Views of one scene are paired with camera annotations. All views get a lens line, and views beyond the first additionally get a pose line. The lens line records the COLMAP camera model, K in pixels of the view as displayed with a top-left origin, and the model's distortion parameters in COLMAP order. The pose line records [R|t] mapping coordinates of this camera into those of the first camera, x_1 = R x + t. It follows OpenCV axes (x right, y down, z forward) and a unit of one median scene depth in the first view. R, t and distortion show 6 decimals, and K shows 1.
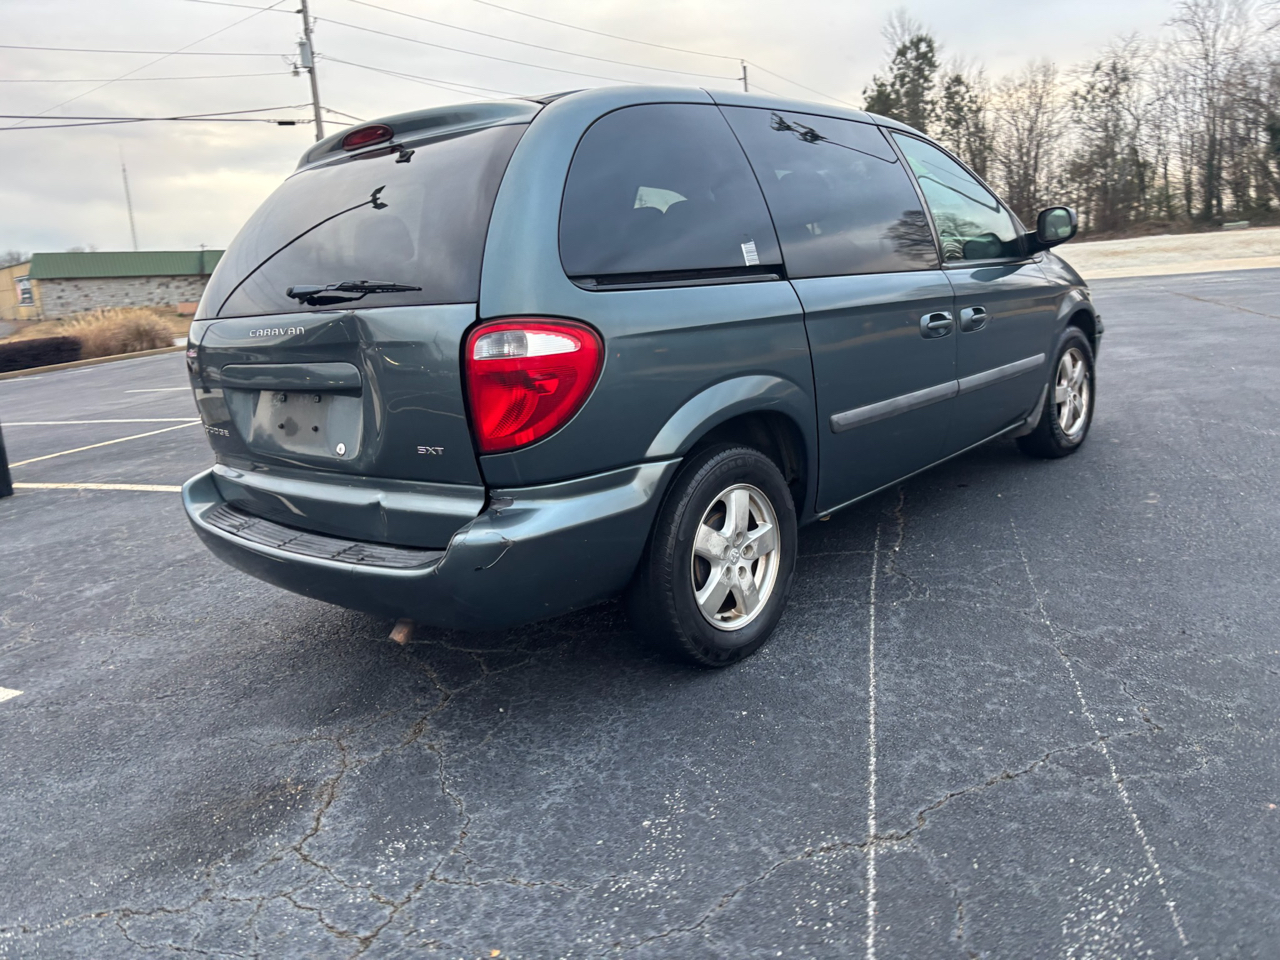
lens RADIAL K [[974.2, 0, 630.8], [0, 974.2, 493.4], [0, 0, 1]] dist [0.042226, -0.046850]
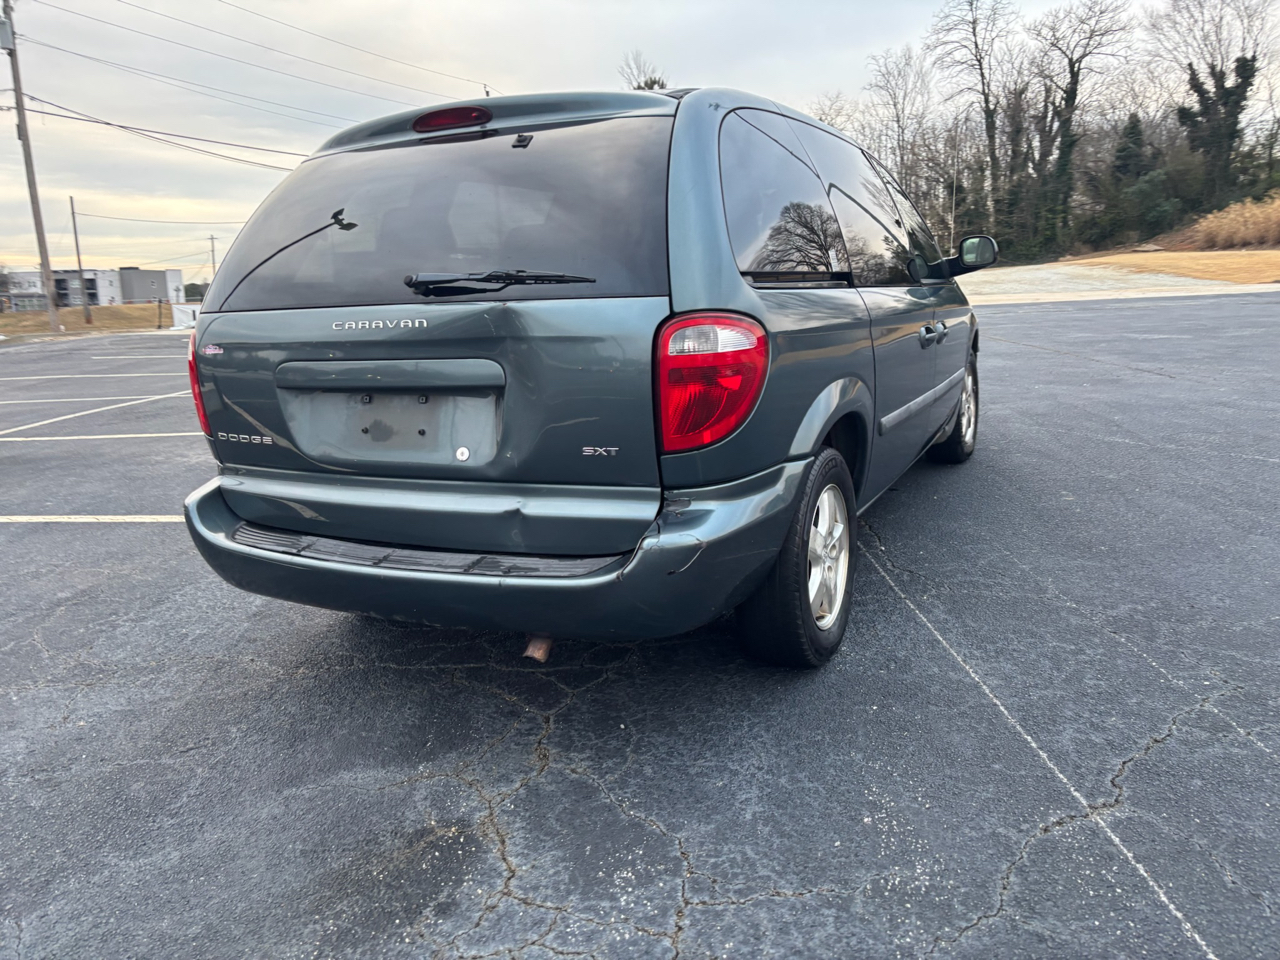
lens RADIAL K [[974.2, 0, 634.5], [0, 974.2, 487.8], [0, 0, 1]] dist [0.042226, -0.046850]
pose [[0.962355, -0.020900, 0.270990, -0.357010], [0.028839, 0.999263, -0.025346, 0.013450], [-0.270260, 0.032207, 0.962248, 0.071988]]
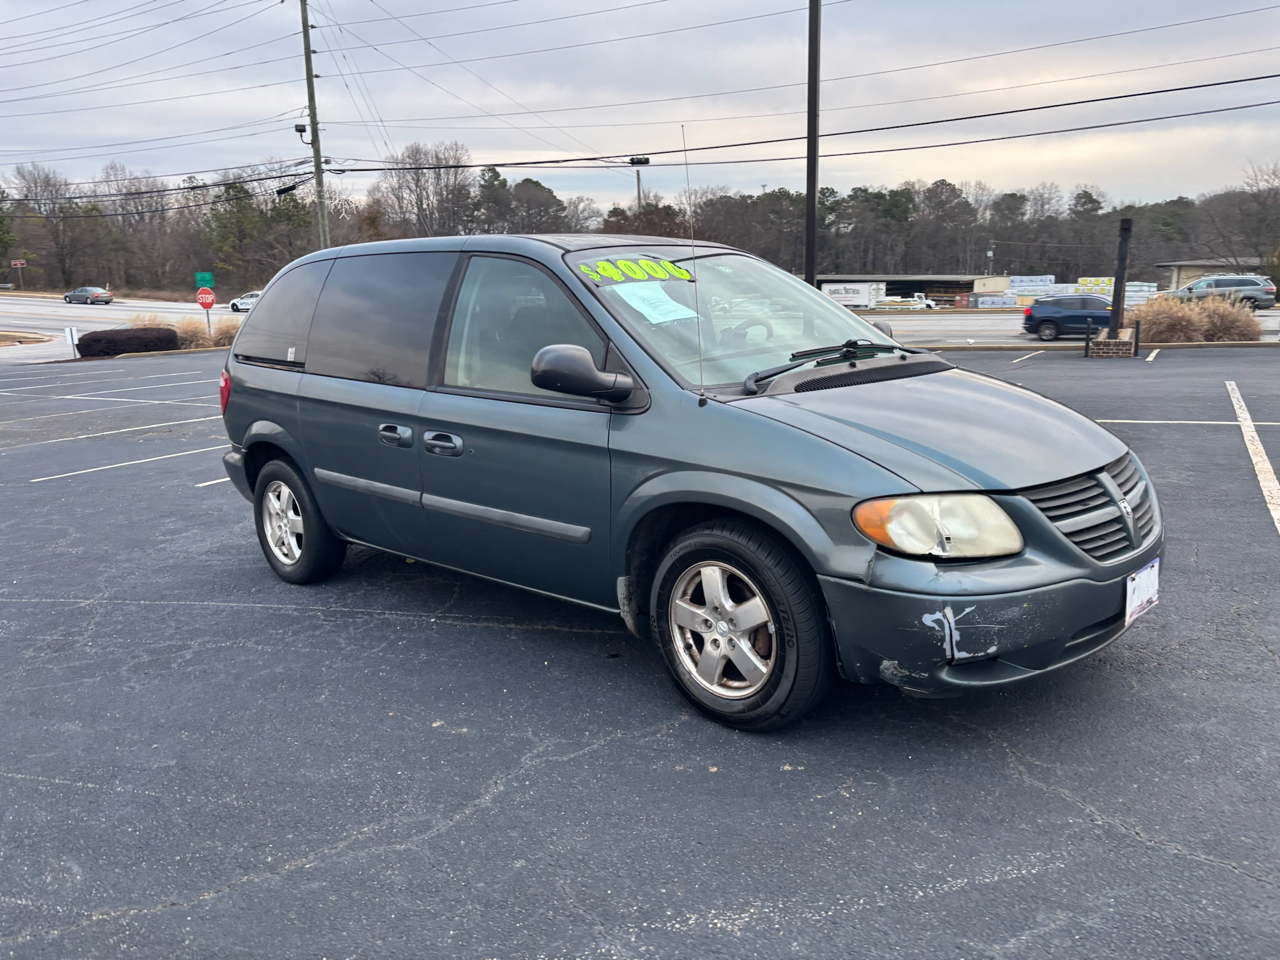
lens RADIAL K [[974.2, 0, 629.8], [0, 974.2, 479.6], [0, 0, 1]] dist [0.042226, -0.046850]
pose [[-0.030672, 0.272313, -0.961720, 1.738647], [-0.191701, 0.942708, 0.273043, -0.599001], [0.980974, 0.192737, 0.023287, 1.540739]]
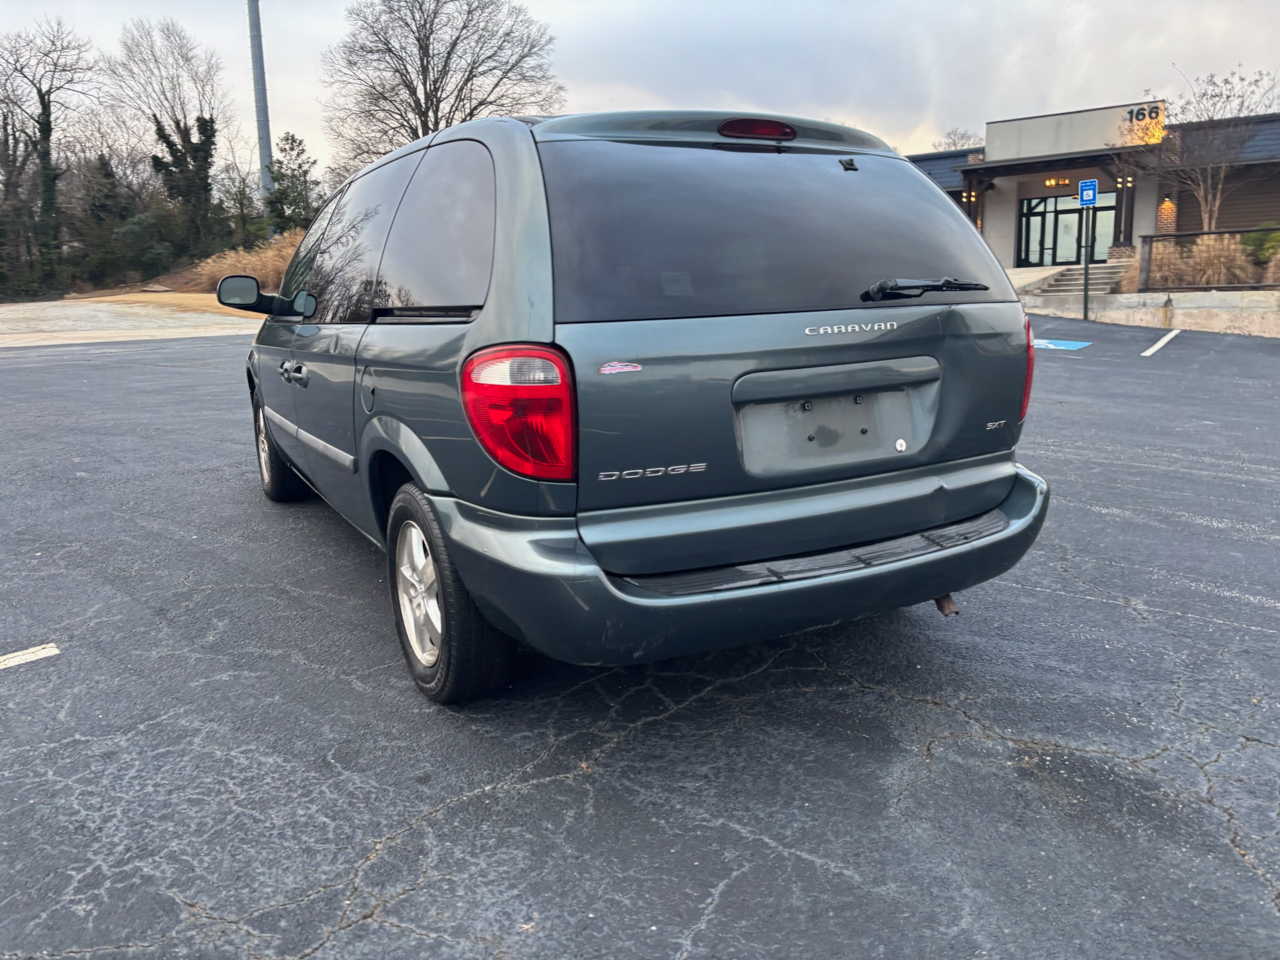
lens RADIAL K [[974.2, 0, 635.3], [0, 974.2, 478.8], [0, 0, 1]] dist [0.042226, -0.046850]
pose [[0.312179, -0.113752, 0.943189, -1.212369], [0.206434, 0.977206, 0.049529, -0.107058], [-0.927324, 0.179245, 0.328545, 0.852123]]
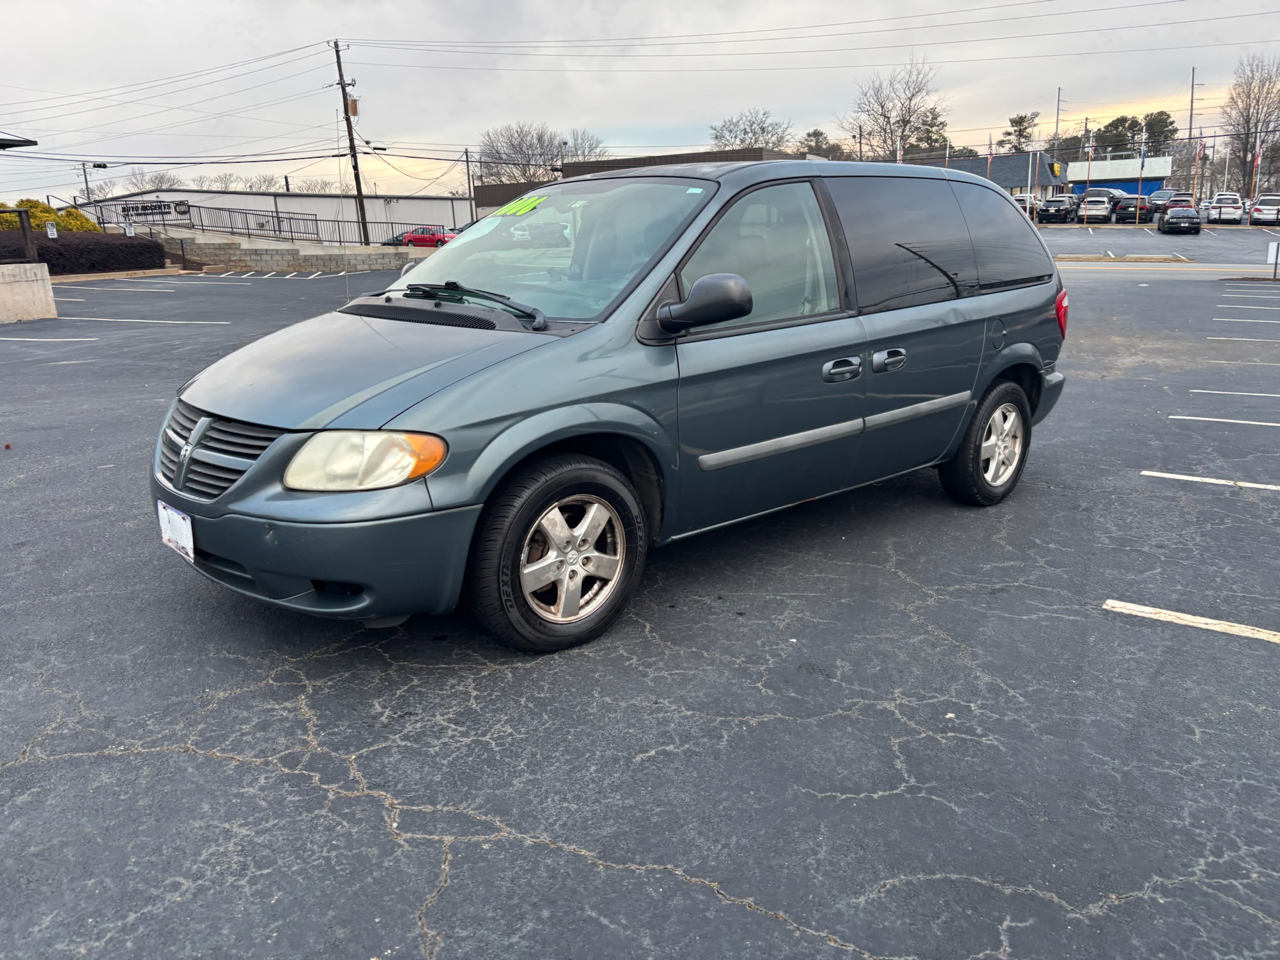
lens RADIAL K [[974.2, 0, 640.0], [0, 974.2, 477.2], [0, 0, 1]] dist [0.042226, -0.046850]
pose [[-0.993142, 0.076255, 0.088623, 0.138025], [0.108012, 0.888560, 0.445864, -0.785393], [-0.044747, 0.452379, -0.890703, 3.018483]]
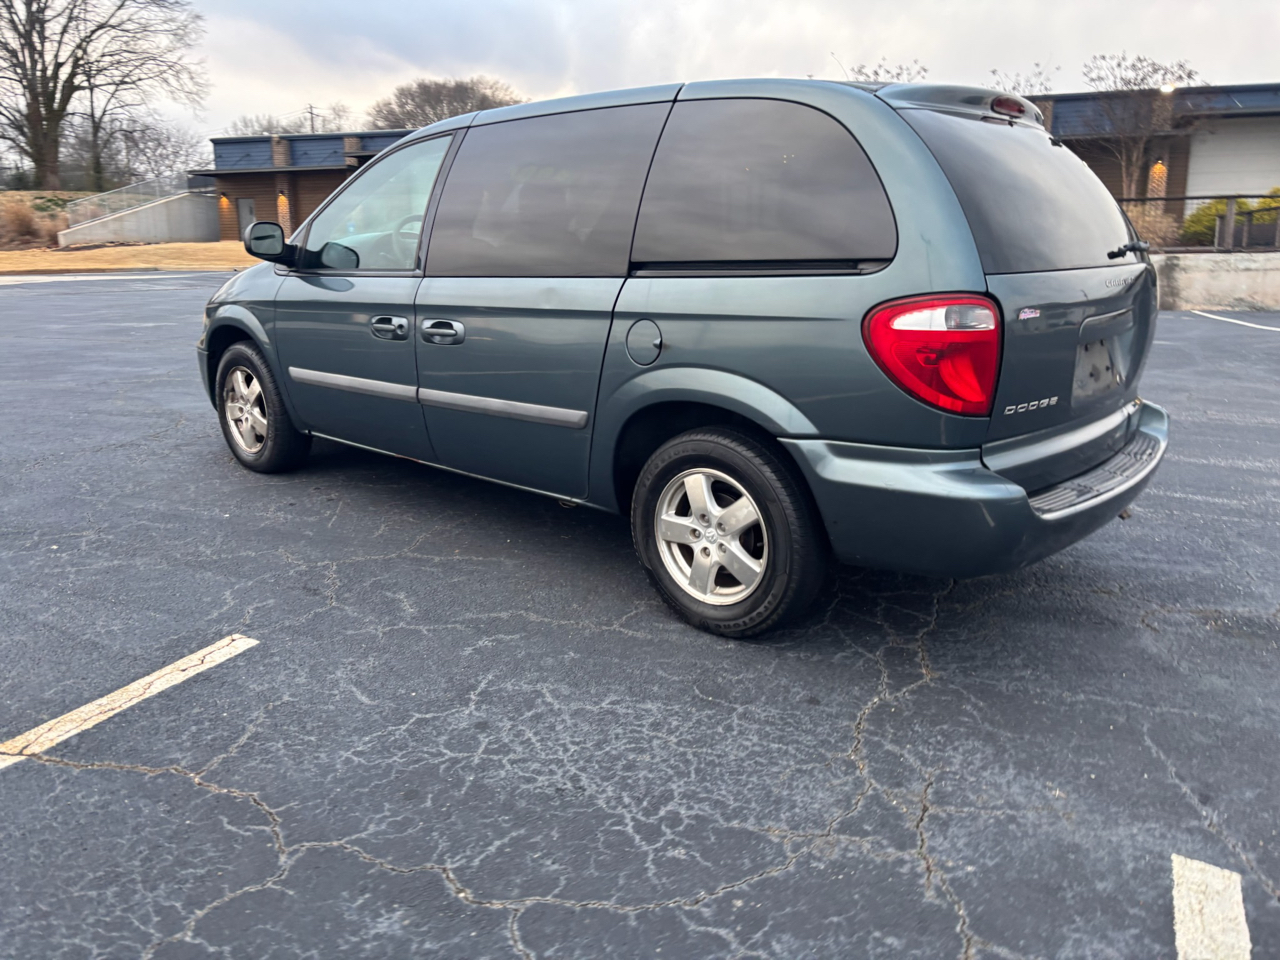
lens RADIAL K [[974.2, 0, 636.8], [0, 974.2, 479.0], [0, 0, 1]] dist [0.042226, -0.046850]
pose [[-0.033492, -0.159868, 0.986570, -1.363809], [0.223570, 0.960911, 0.163300, -0.236078], [-0.974112, 0.226037, 0.003558, 1.467076]]
